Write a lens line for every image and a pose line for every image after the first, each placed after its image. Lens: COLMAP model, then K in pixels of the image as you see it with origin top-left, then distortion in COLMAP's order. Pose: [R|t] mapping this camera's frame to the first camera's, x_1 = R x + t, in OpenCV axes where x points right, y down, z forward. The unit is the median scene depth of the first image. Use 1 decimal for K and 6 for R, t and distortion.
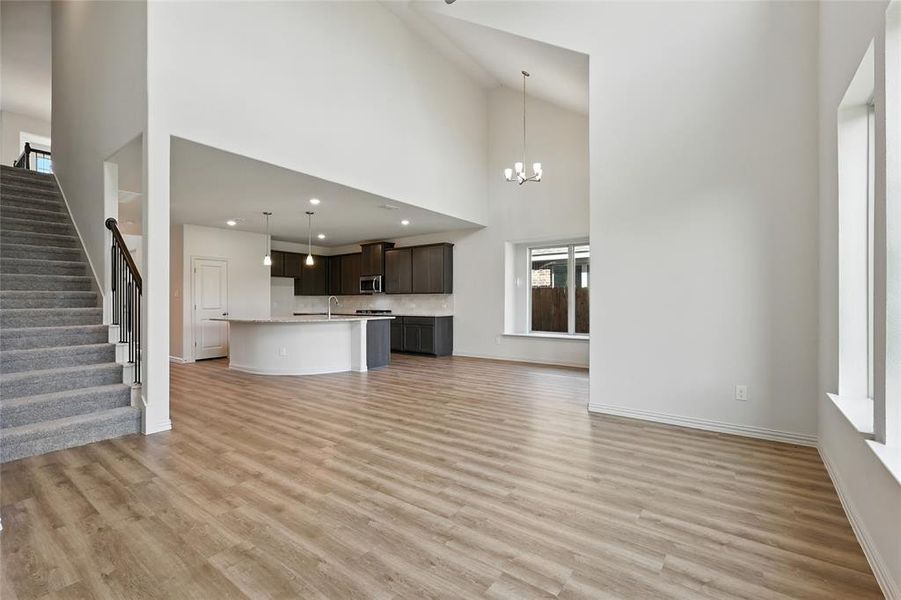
lens RADIAL K [[393.9, 0, 460.6], [0, 393.9, 301.7], [0, 0, 1]] dist [0.002977, -0.000199]
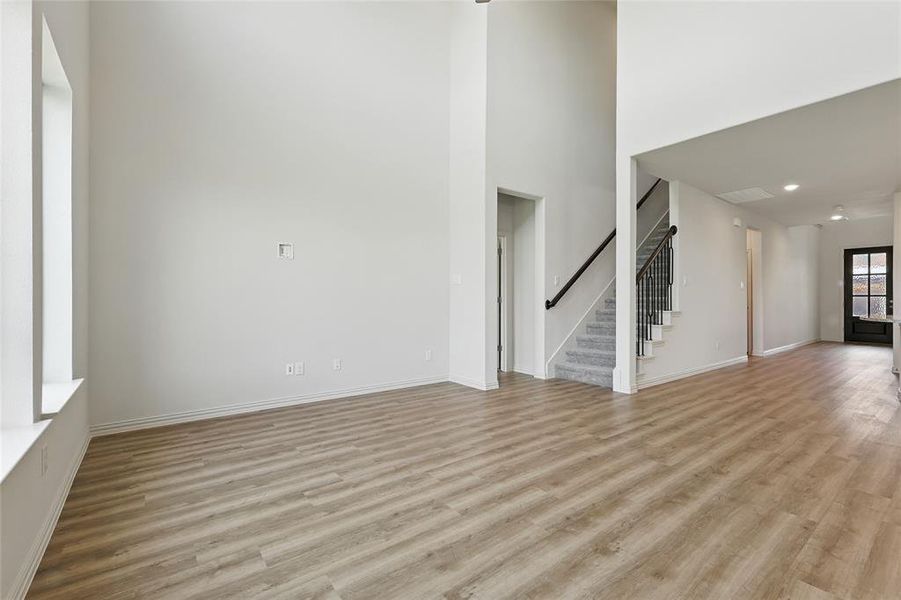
lens RADIAL K [[393.9, 0, 445.9], [0, 393.9, 296.2], [0, 0, 1]] dist [0.002977, -0.000199]
pose [[-0.286893, -0.003806, -0.957955, 0.756485], [-0.000259, 0.999992, -0.003895, 0.025375], [0.957963, -0.000870, -0.286891, 0.988538]]
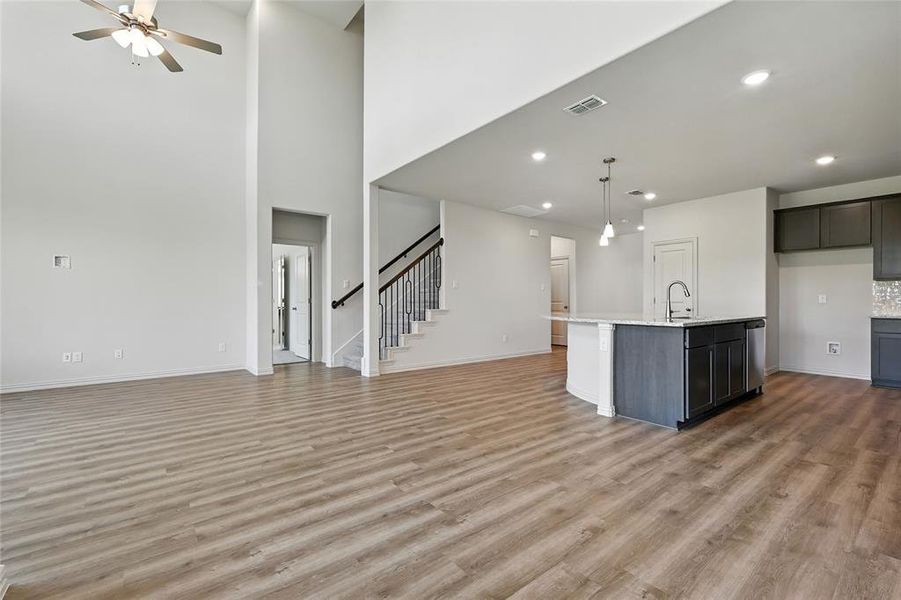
lens RADIAL K [[393.9, 0, 450.5], [0, 393.9, 299.7], [0, 0, 1]] dist [0.002977, -0.000199]
pose [[-0.265881, 0.006568, -0.963984, 0.795304], [0.002512, 0.999978, 0.006120, 0.019467], [0.964003, -0.000794, -0.265891, 2.103775]]
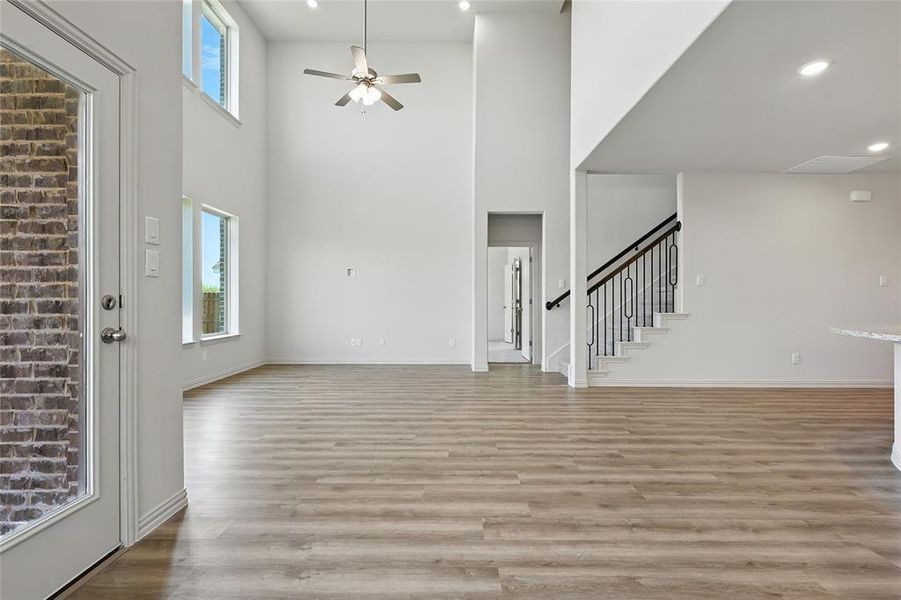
lens RADIAL K [[393.9, 0, 454.0], [0, 393.9, 299.3], [0, 0, 1]] dist [0.002977, -0.000199]
pose [[-0.808404, 0.003545, -0.588617, 0.487911], [0.004732, 0.999989, -0.000476, 0.022286], [0.588609, -0.003170, -0.808412, 2.280466]]
